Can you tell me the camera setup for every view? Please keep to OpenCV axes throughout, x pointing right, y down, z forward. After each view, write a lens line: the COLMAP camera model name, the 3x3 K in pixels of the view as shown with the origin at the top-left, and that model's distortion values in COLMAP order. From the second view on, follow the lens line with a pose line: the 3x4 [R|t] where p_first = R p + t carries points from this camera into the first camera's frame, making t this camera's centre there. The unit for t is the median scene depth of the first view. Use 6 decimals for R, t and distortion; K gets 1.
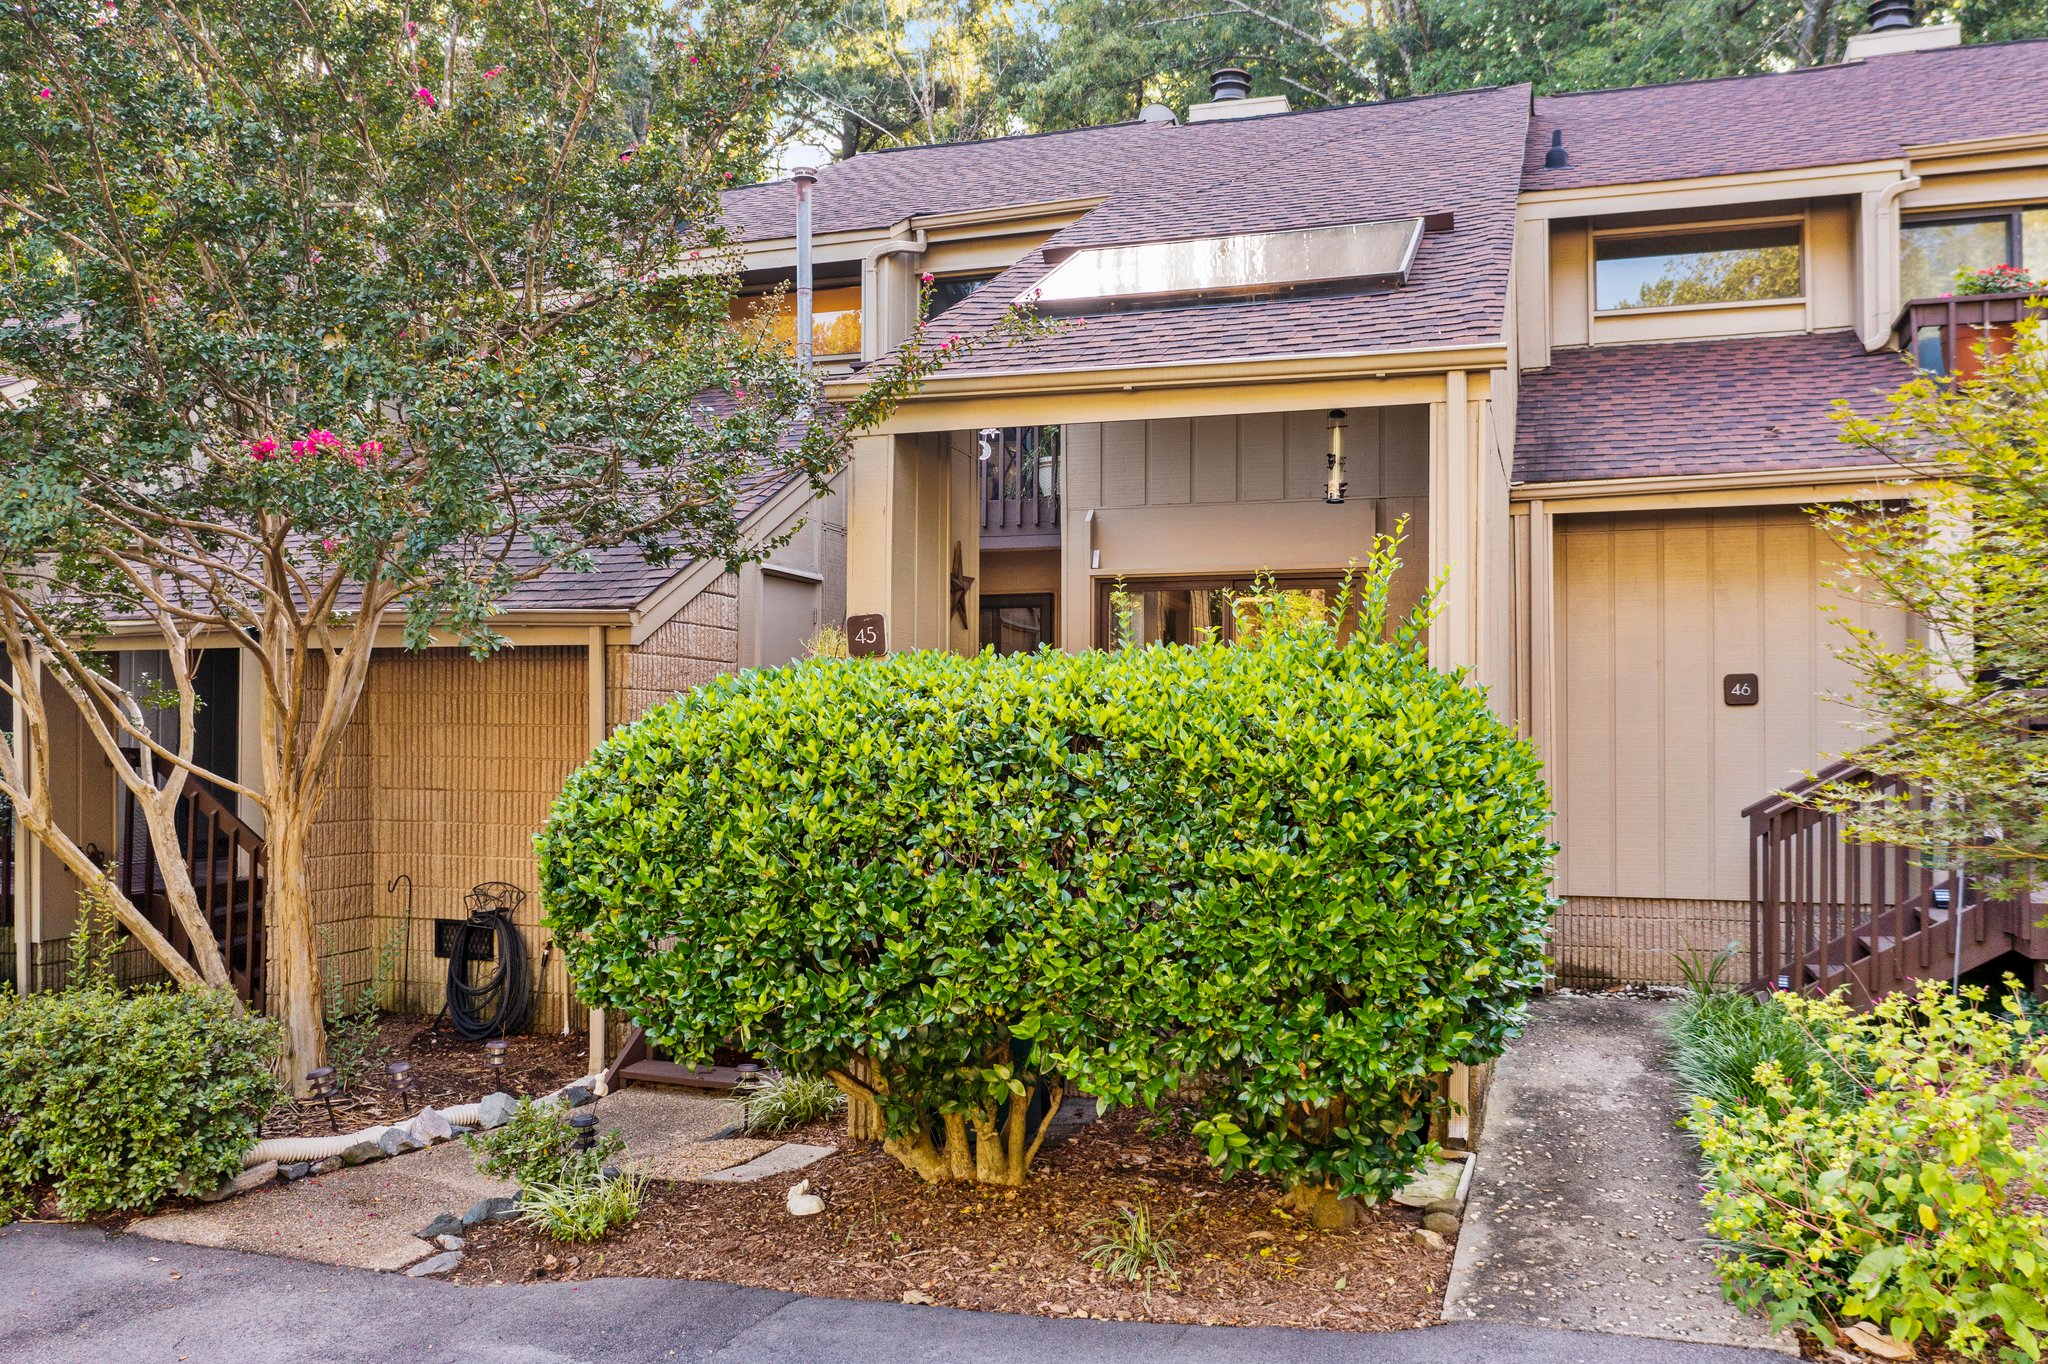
lens RADIAL K [[1646.3, 0, 1024.0], [0, 1646.3, 682.0], [0, 0, 1]] dist [-0.015042, -0.004380]
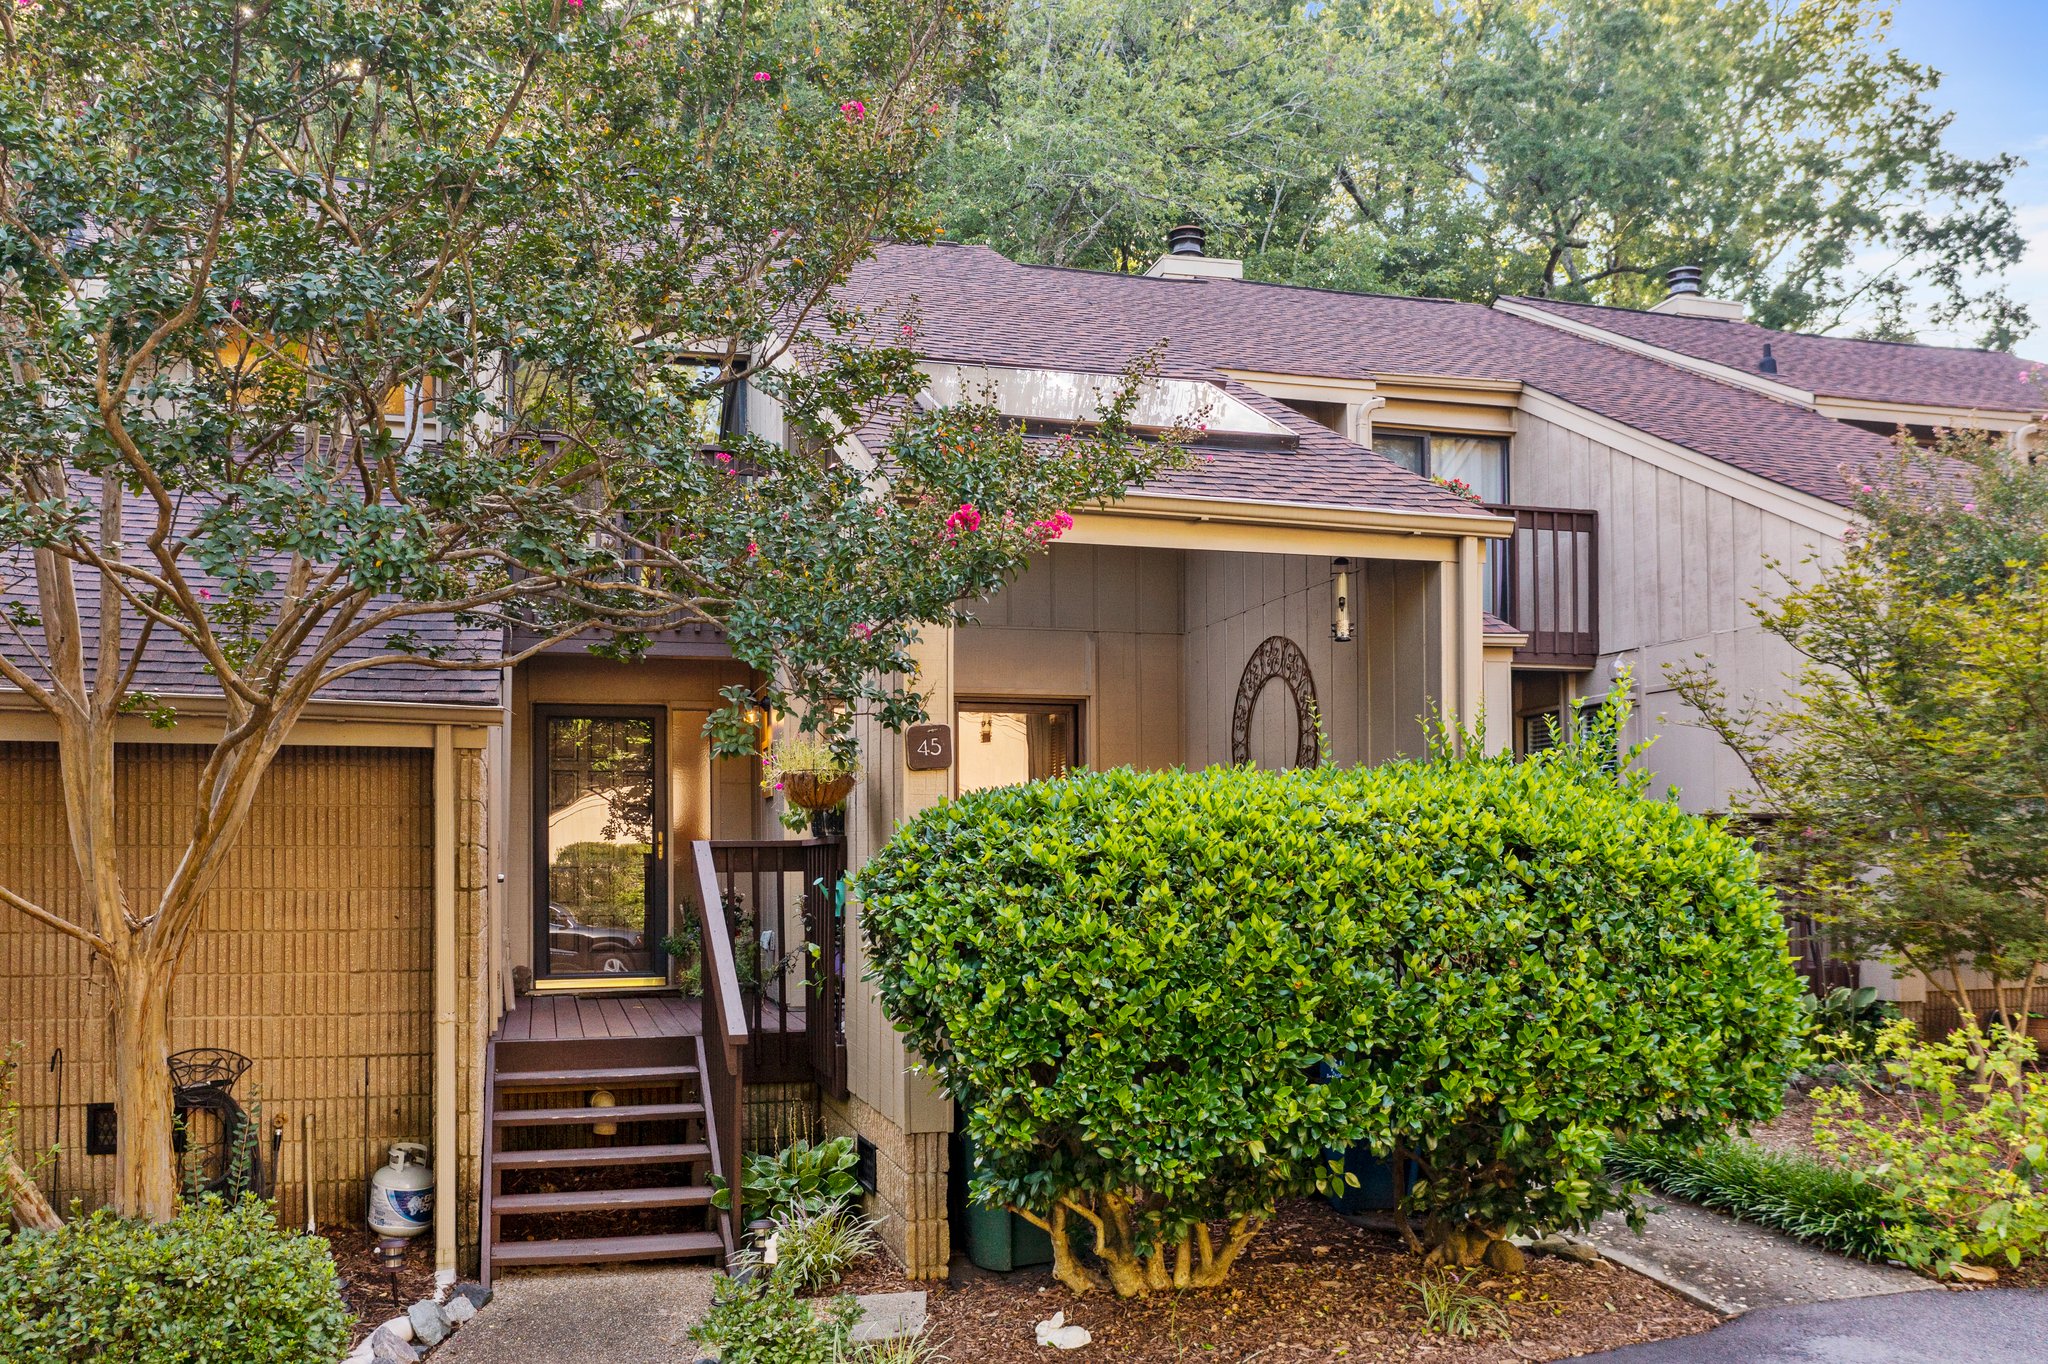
lens RADIAL K [[1684.2, 0, 1019.0], [0, 1684.2, 808.2], [0, 0, 1]] dist [-0.020555, -0.000648]
pose [[0.824748, 0.009031, 0.565428, -0.636002], [-0.008618, 0.999957, -0.003401, 0.010419], [-0.565435, -0.002068, 0.824790, 0.181888]]
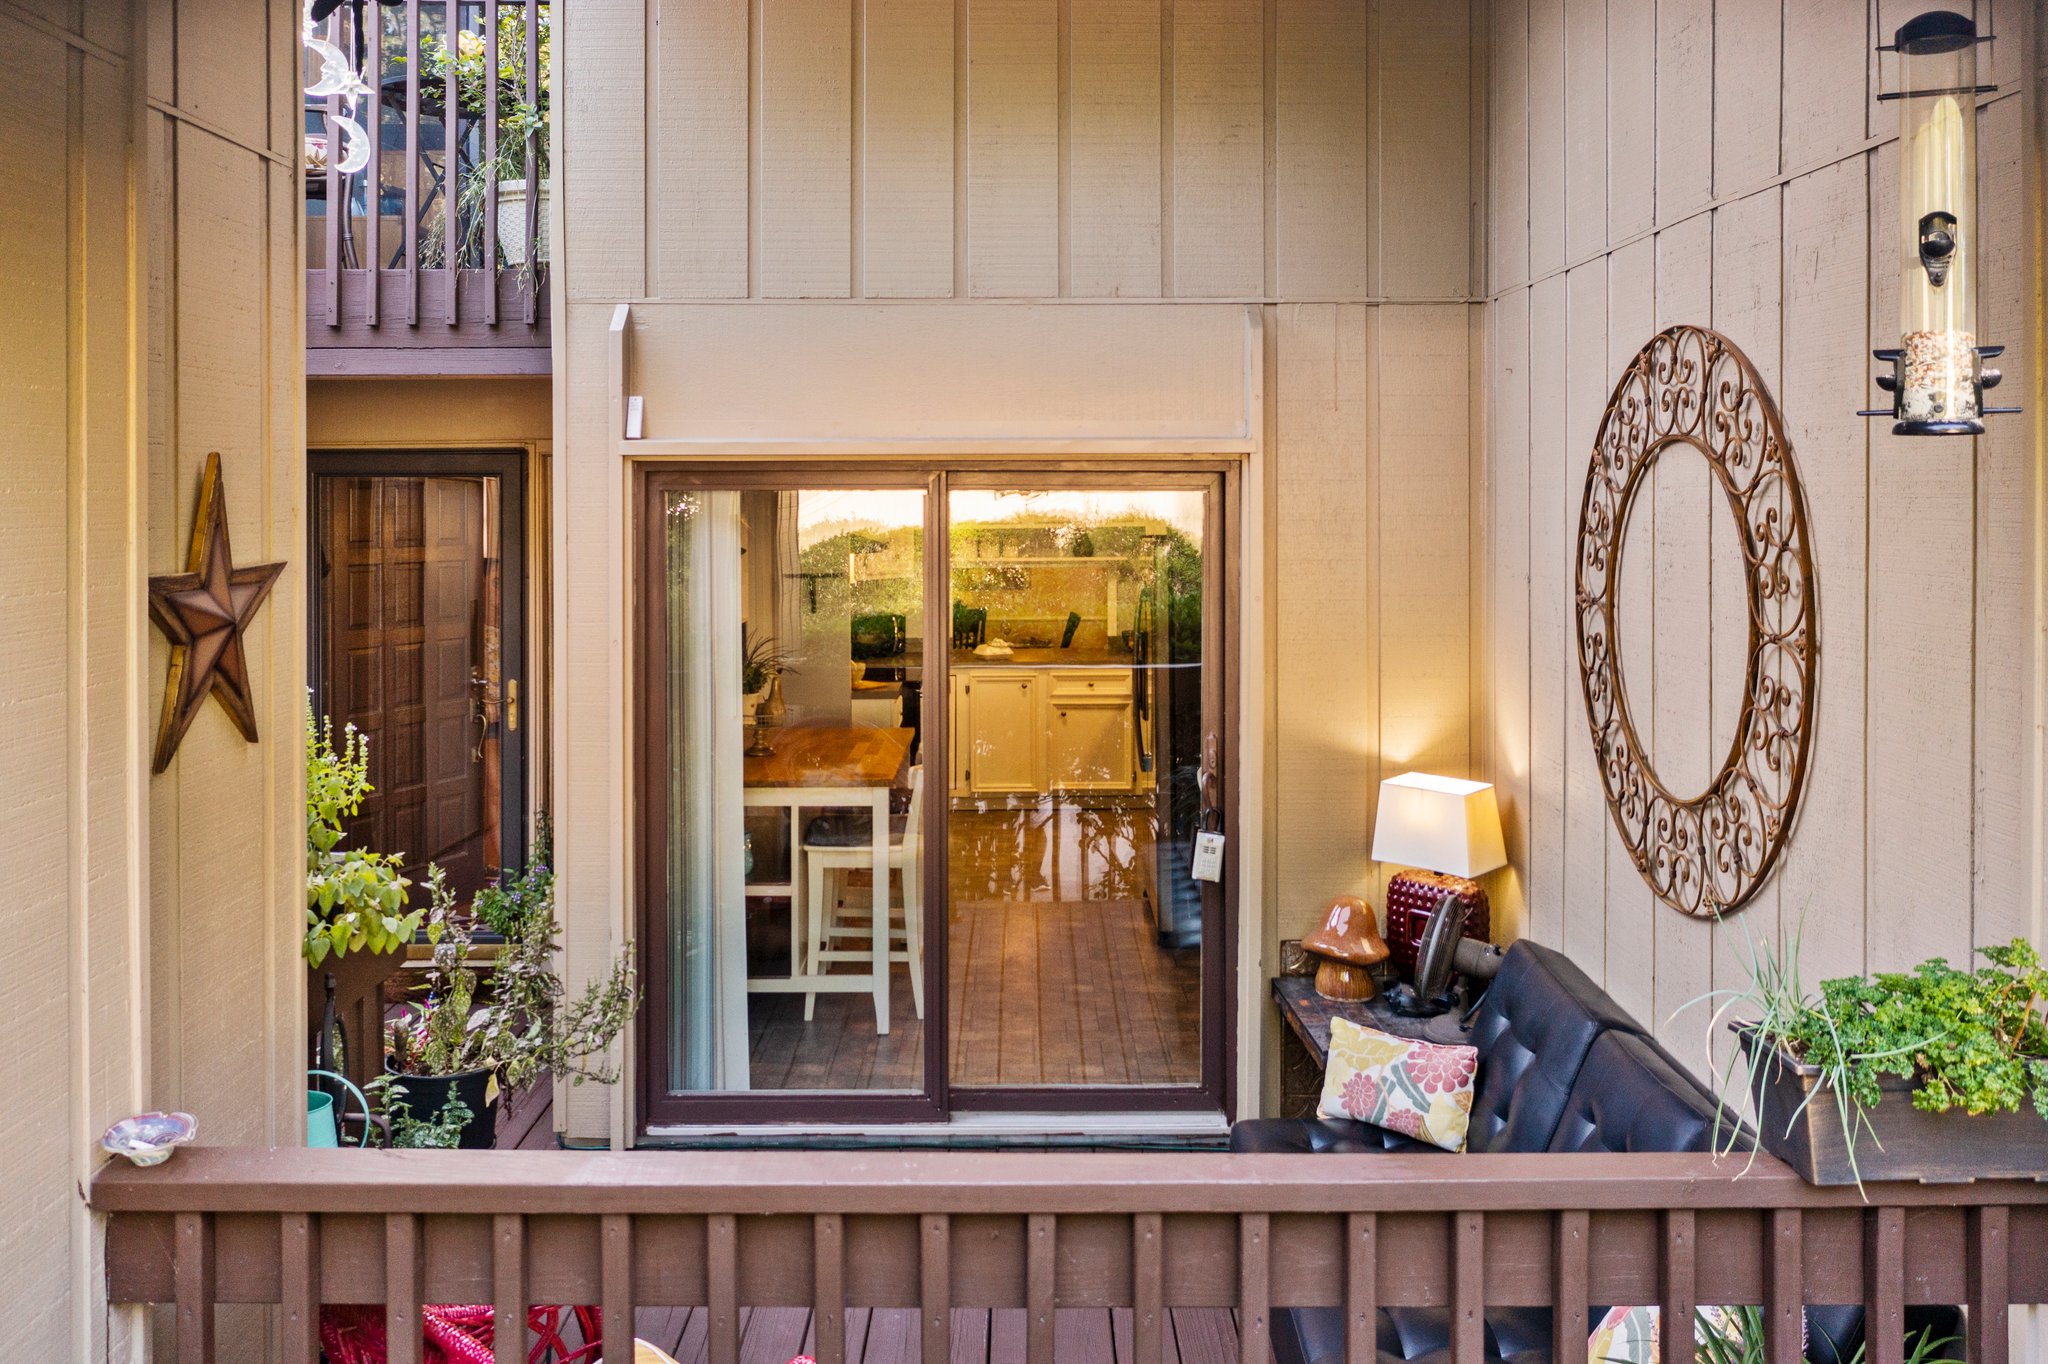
lens RADIAL K [[1656.1, 0, 1022.9], [0, 1656.1, 471.6], [0, 0, 1]] dist [-0.001762, -0.000724]
pose [[0.949615, -0.002365, 0.313408, 0.005166], [-0.005662, 0.999679, 0.024701, -0.108550], [-0.313366, -0.025231, 0.949297, 0.828472]]
